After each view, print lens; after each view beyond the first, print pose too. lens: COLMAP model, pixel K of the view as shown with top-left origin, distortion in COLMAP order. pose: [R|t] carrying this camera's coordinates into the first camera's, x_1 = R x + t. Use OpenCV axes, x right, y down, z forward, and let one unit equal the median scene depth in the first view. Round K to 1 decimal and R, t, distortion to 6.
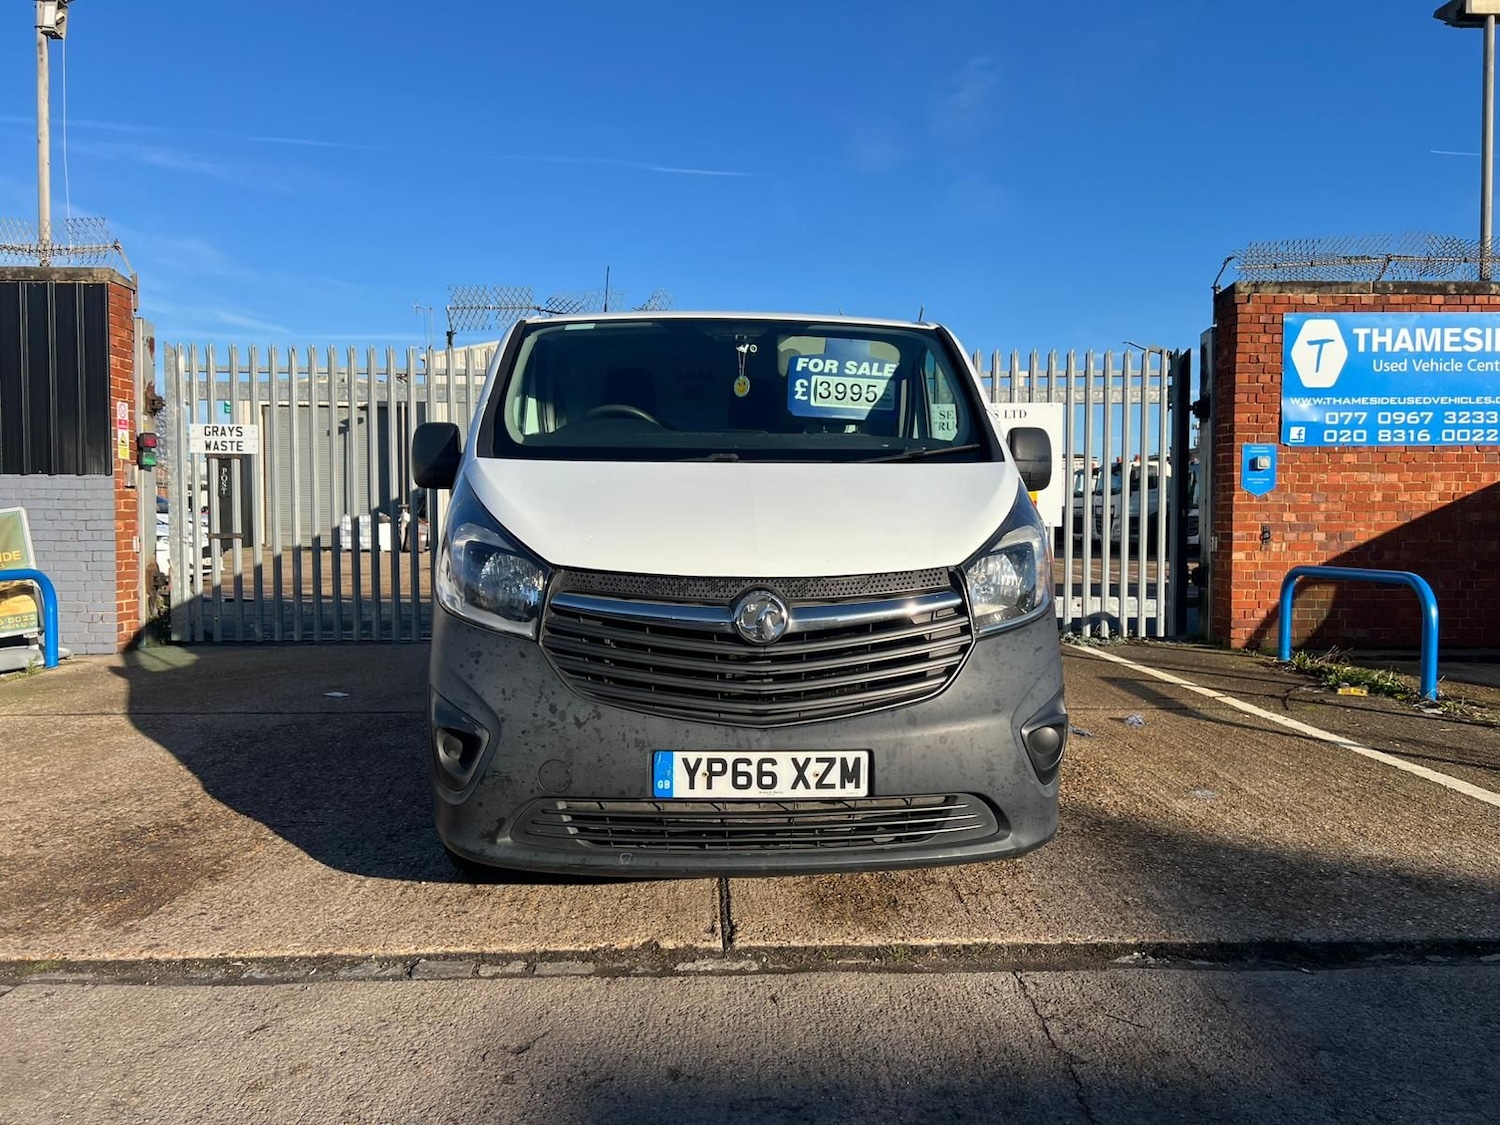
lens RADIAL K [[1130.4, 0, 748.0], [0, 1130.4, 548.4], [0, 0, 1]] dist [0.060192, -0.063941]
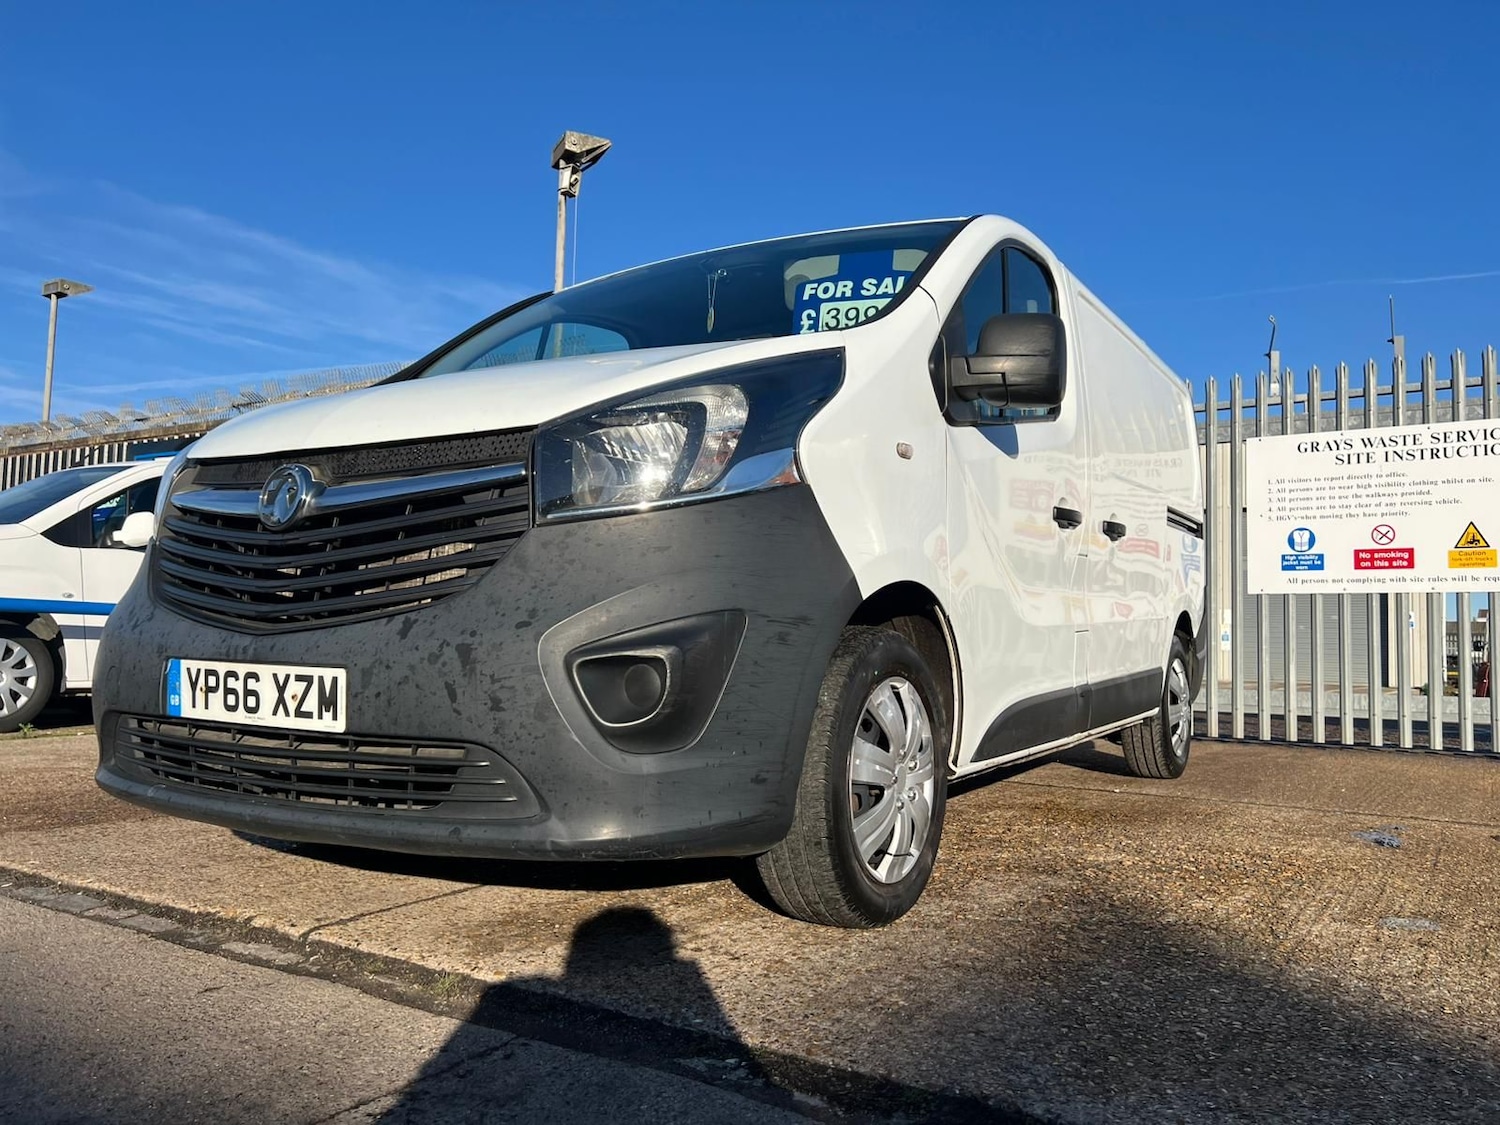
lens RADIAL K [[1130.4, 0, 745.2], [0, 1130.4, 552.2], [0, 0, 1]] dist [0.060192, -0.063941]
pose [[0.820514, -0.030005, -0.570839, 0.721395], [-0.039807, 0.993198, -0.109423, 0.171264], [0.570239, 0.112507, 0.813738, 0.534744]]
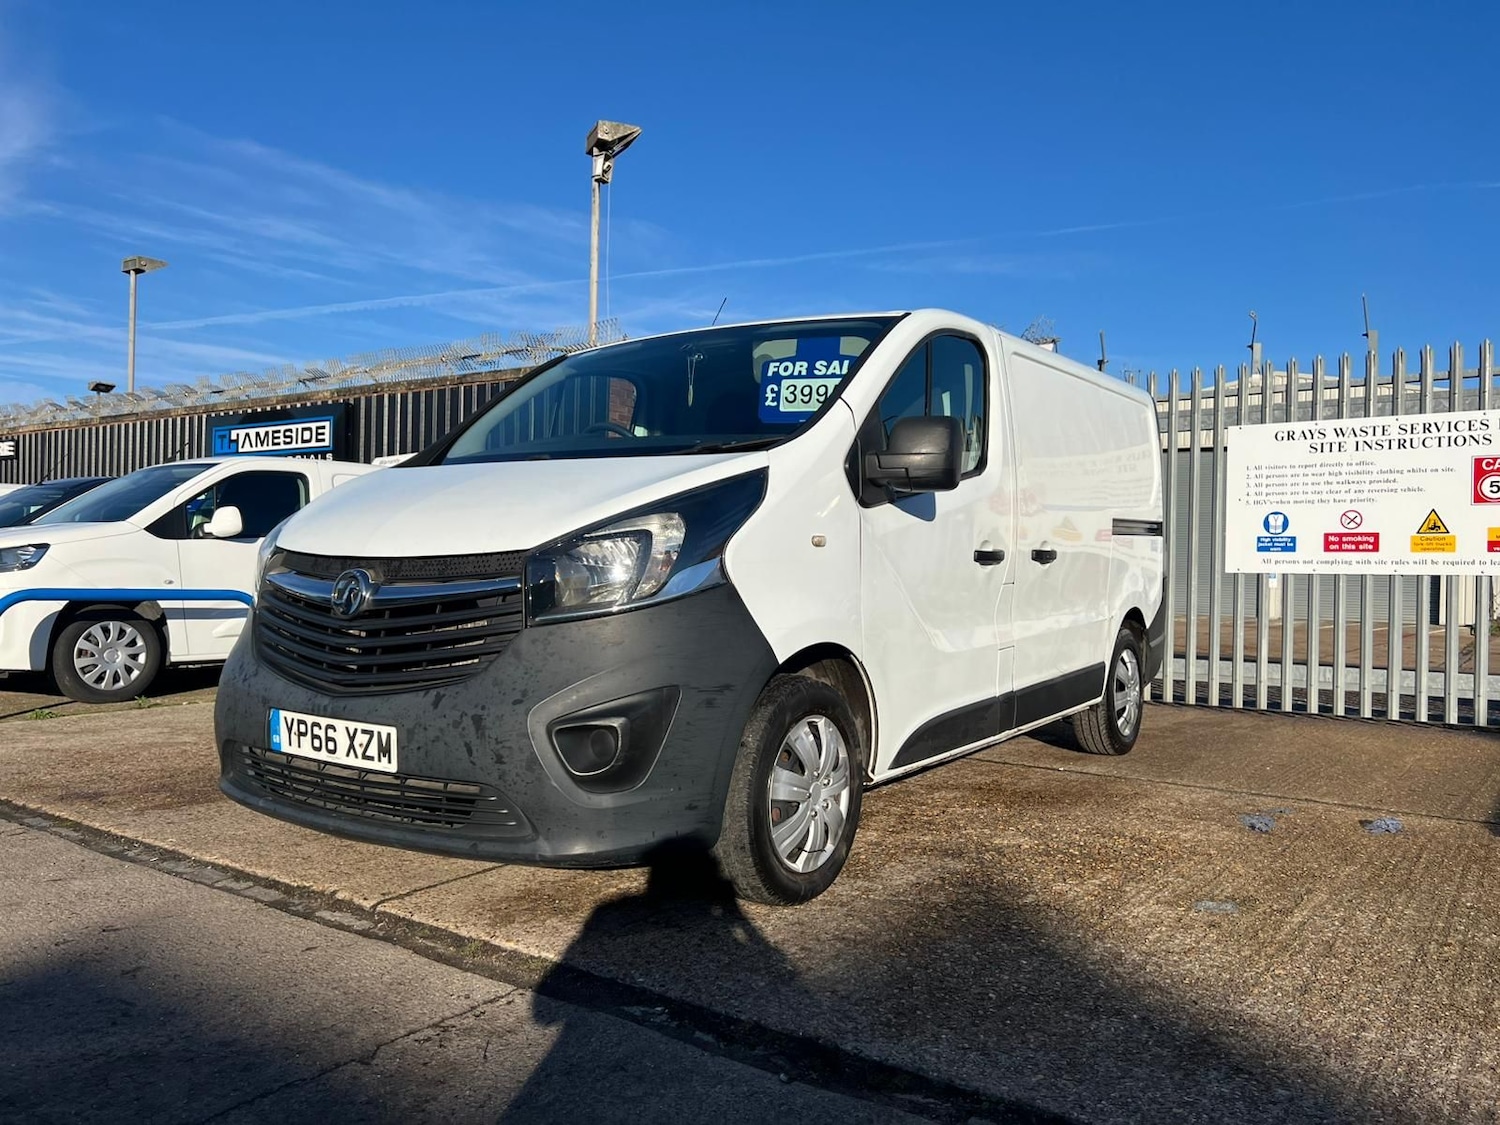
lens RADIAL K [[1130.4, 0, 727.4], [0, 1130.4, 552.3], [0, 0, 1]] dist [0.060192, -0.063941]
pose [[0.781635, 0.002130, -0.623732, 0.958870], [-0.036818, 0.998408, -0.042730, 0.053199], [0.622648, 0.056364, 0.780470, 0.372218]]
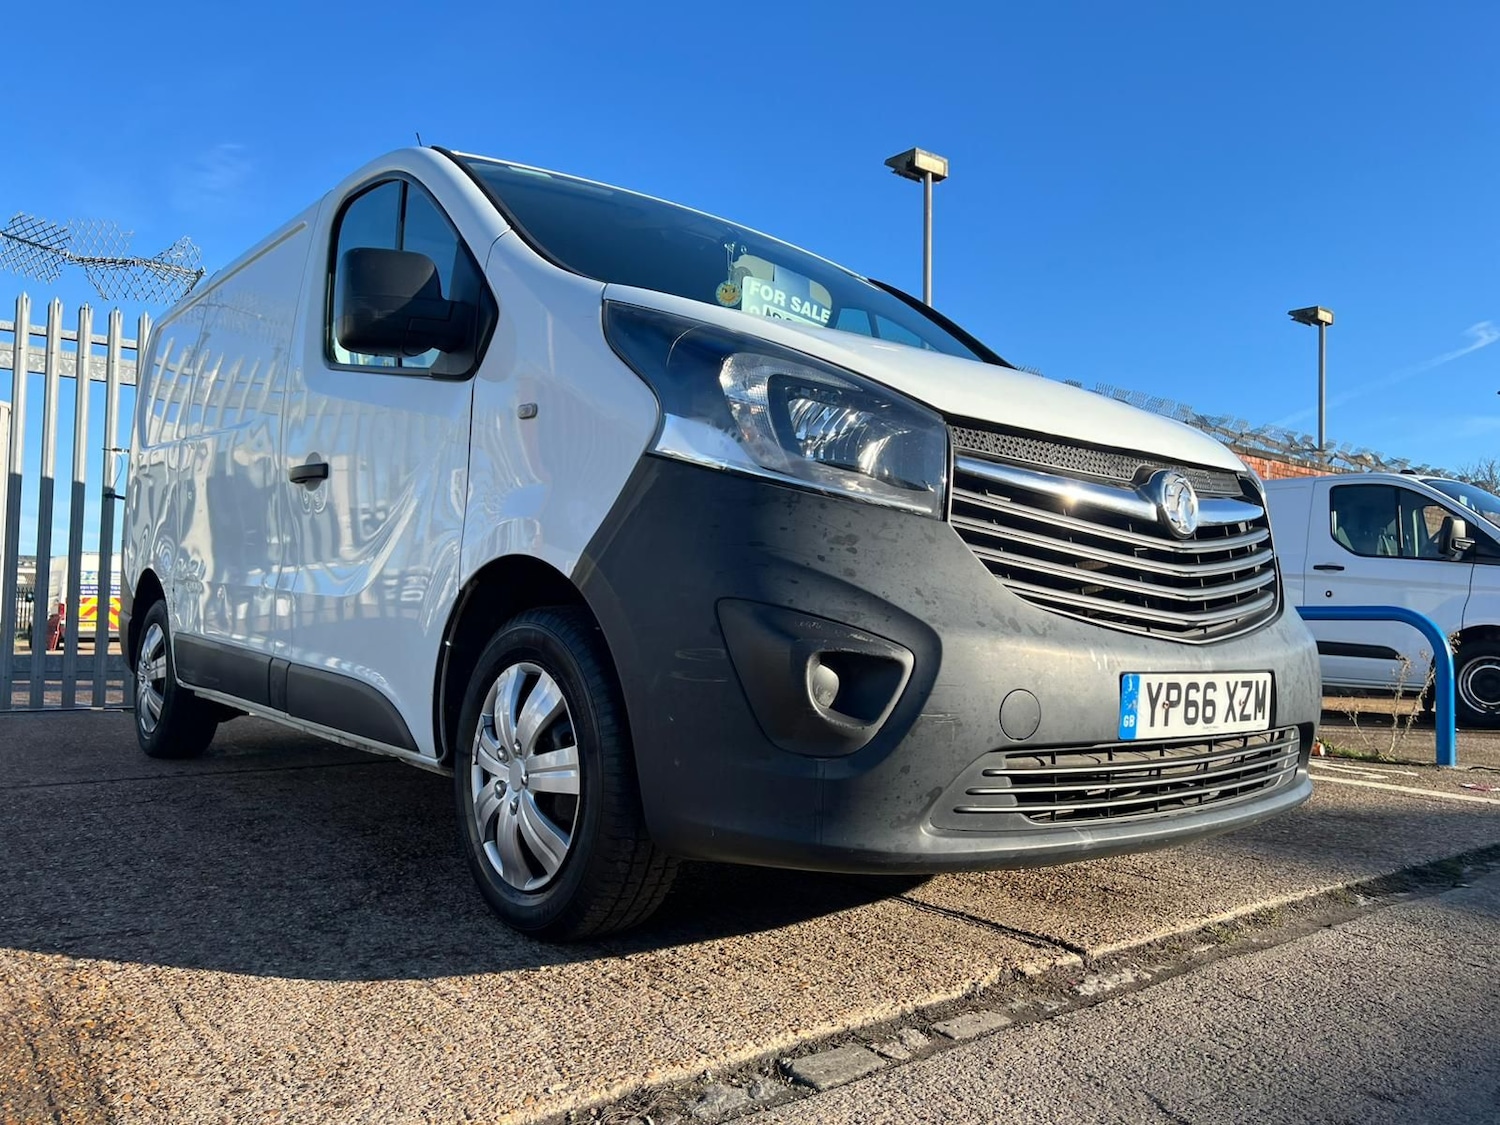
lens RADIAL K [[1130.4, 0, 760.5], [0, 1130.4, 545.0], [0, 0, 1]] dist [0.060192, -0.063941]
pose [[0.803460, 0.054587, 0.592850, -0.673019], [0.001858, 0.995553, -0.094184, 0.160762], [-0.595355, 0.076775, 0.799786, 0.541889]]
